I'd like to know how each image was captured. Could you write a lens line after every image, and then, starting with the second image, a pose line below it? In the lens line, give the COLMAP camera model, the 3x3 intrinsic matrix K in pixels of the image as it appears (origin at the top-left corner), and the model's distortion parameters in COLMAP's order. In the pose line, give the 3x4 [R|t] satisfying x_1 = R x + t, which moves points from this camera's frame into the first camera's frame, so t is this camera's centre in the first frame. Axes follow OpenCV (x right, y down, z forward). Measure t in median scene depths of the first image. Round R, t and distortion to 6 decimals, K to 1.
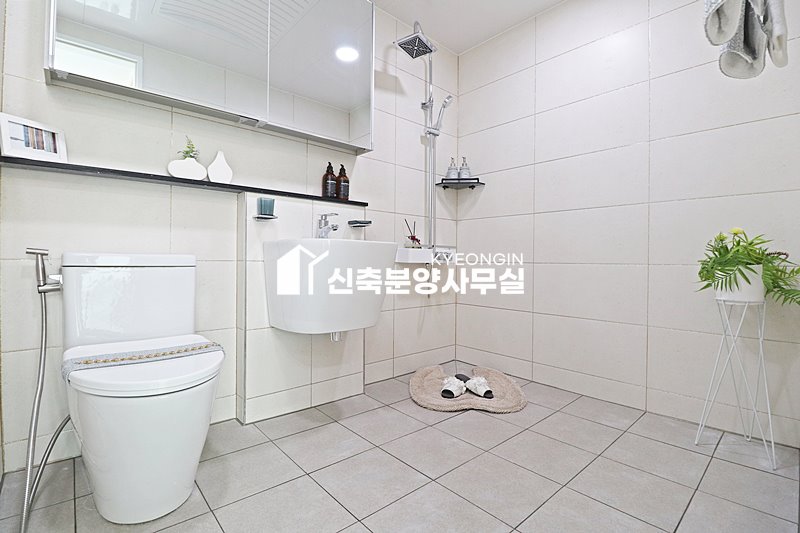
lens RADIAL K [[369.2, 0, 401.8], [0, 369.2, 265.9], [0, 0, 1]] dist [-0.025369, -0.001310]
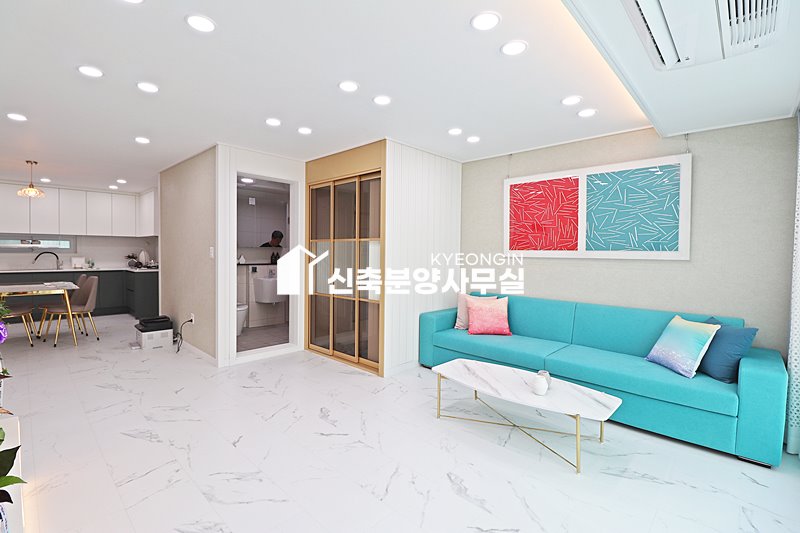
lens RADIAL K [[369.2, 0, 402.5], [0, 369.2, 262.1], [0, 0, 1]] dist [-0.025369, -0.001310]
pose [[0.995953, 0.000935, 0.089874, 0.770141], [-0.002903, 0.999759, 0.021772, -0.313109], [-0.089832, -0.021944, 0.995715, -2.780732]]
